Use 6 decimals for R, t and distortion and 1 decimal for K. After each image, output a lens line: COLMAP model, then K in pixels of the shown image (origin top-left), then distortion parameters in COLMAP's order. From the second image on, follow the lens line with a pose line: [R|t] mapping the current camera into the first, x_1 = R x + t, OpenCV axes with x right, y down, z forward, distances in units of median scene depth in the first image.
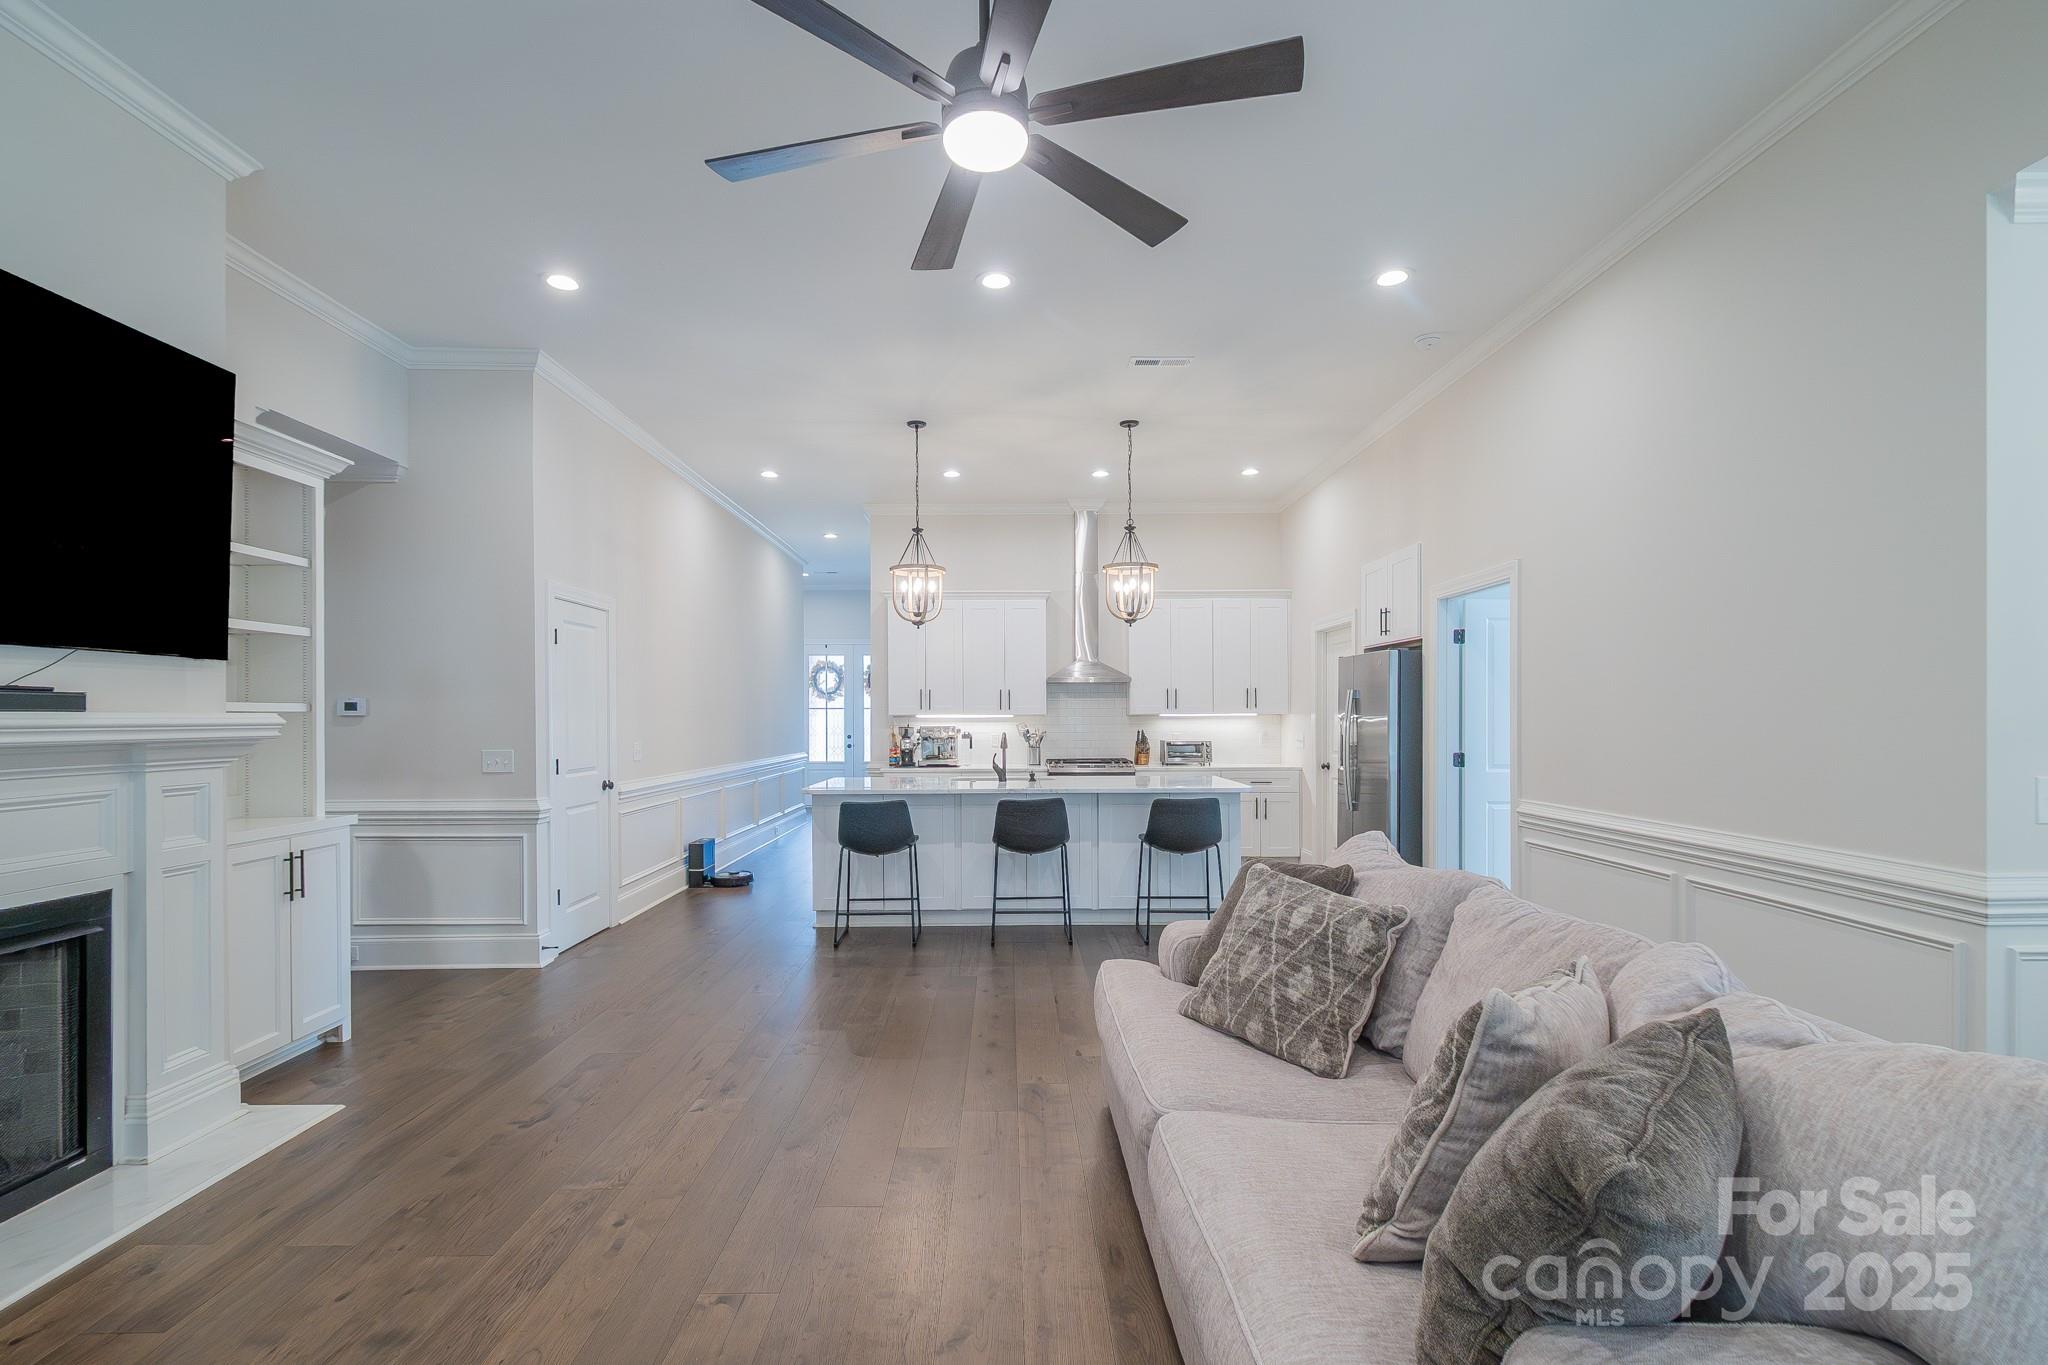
lens RADIAL K [[927.3, 0, 1010.3], [0, 927.3, 723.9], [0, 0, 1]] dist [0.003700, -0.002752]
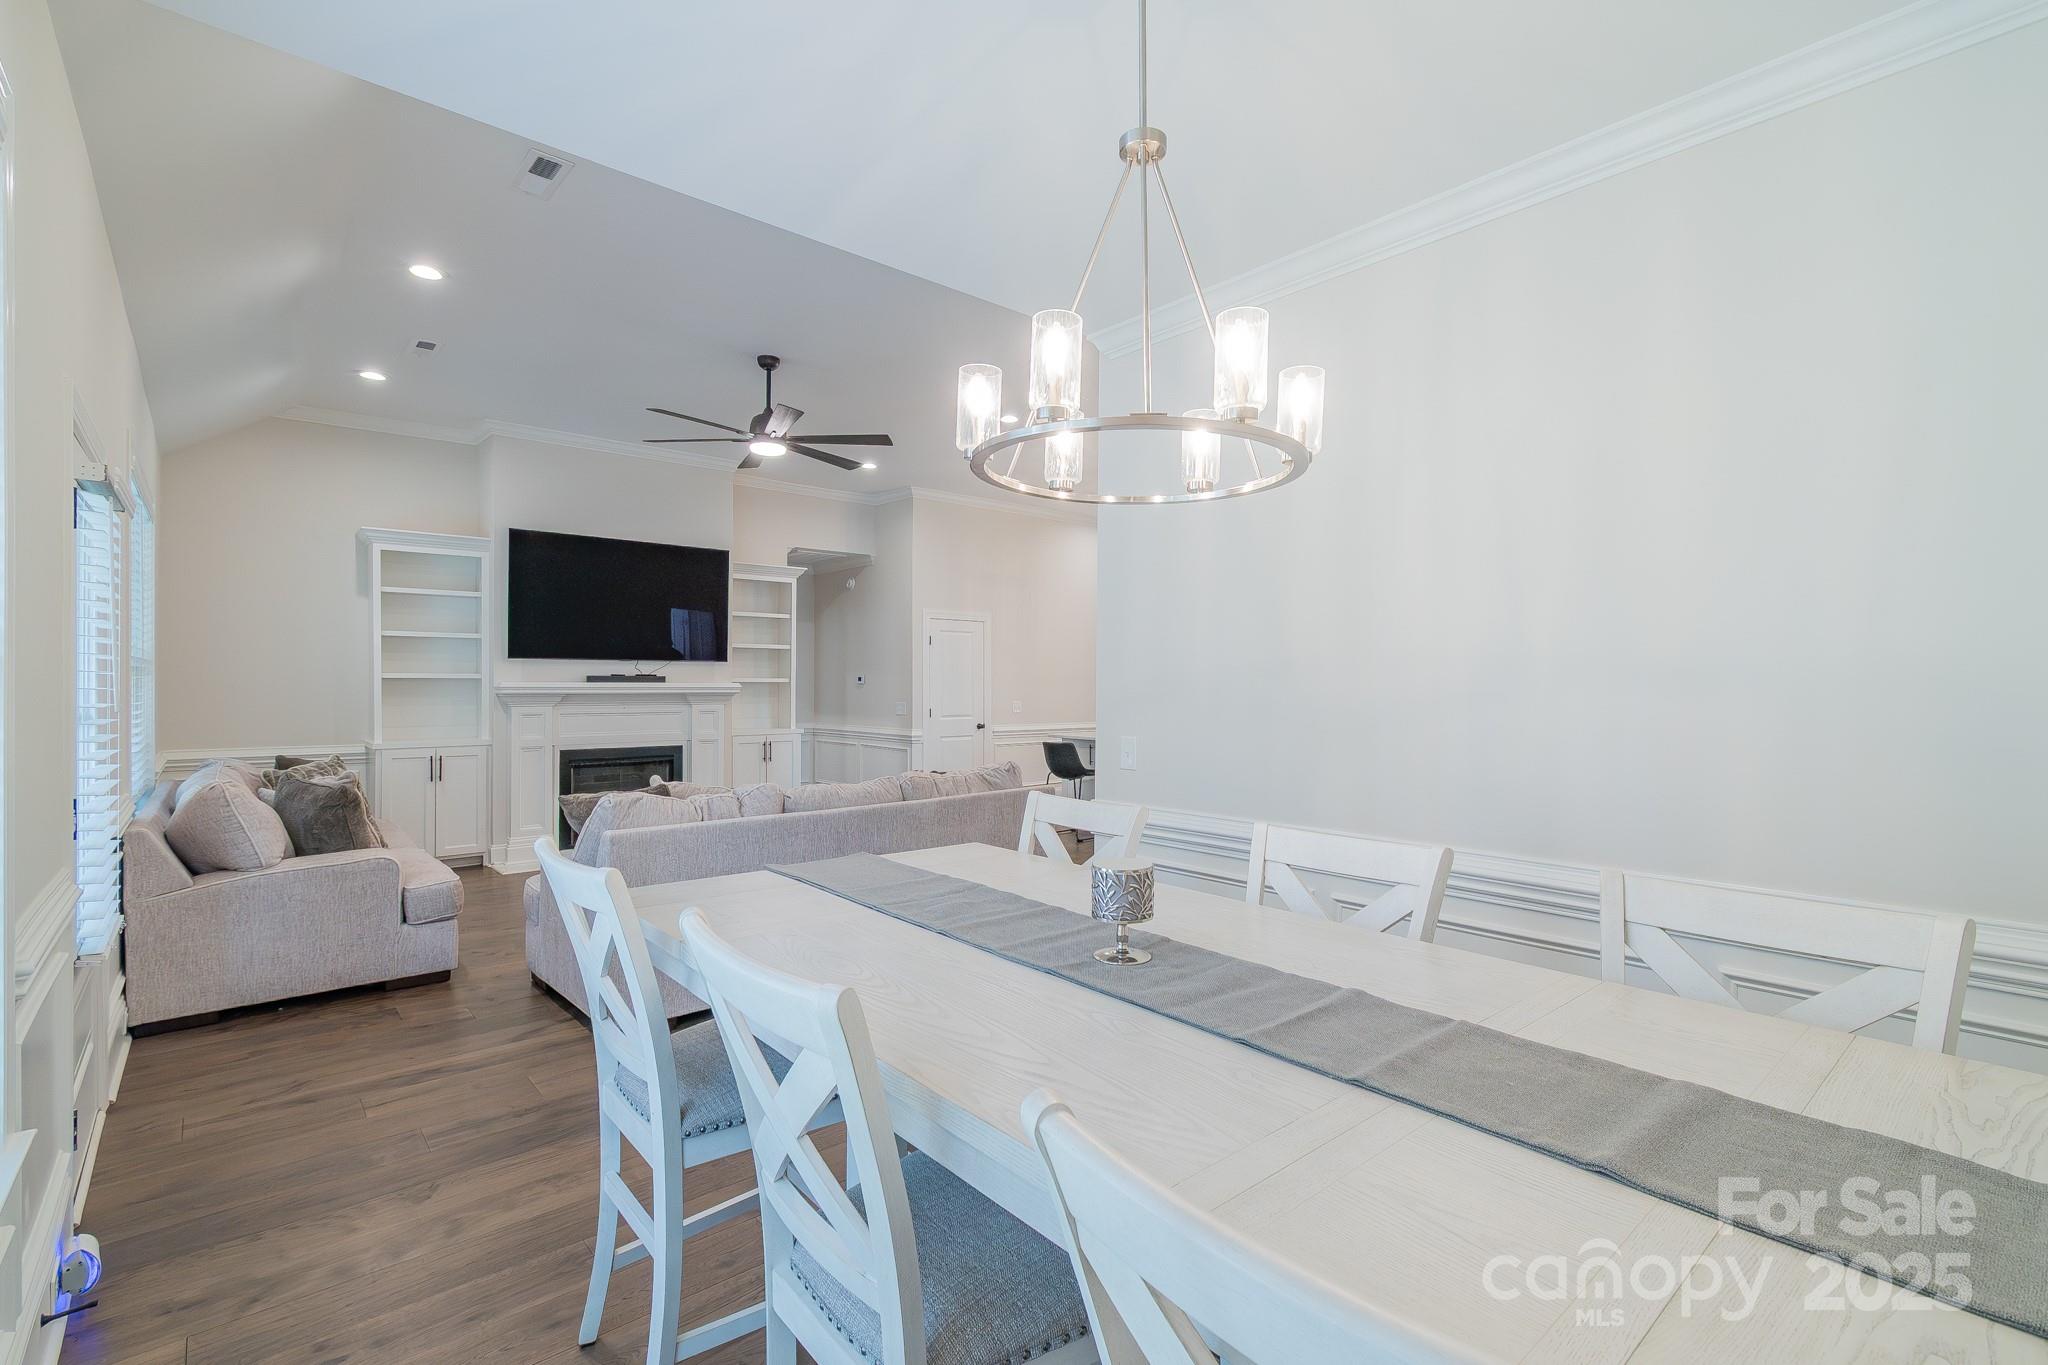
lens RADIAL K [[927.3, 0, 1019.9], [0, 927.3, 693.4], [0, 0, 1]] dist [0.003700, -0.002752]
pose [[0.645070, 0.015793, -0.763960, 0.847342], [-0.013234, 0.999867, 0.009496, -0.009505], [0.764009, 0.003985, 0.645194, -0.018602]]
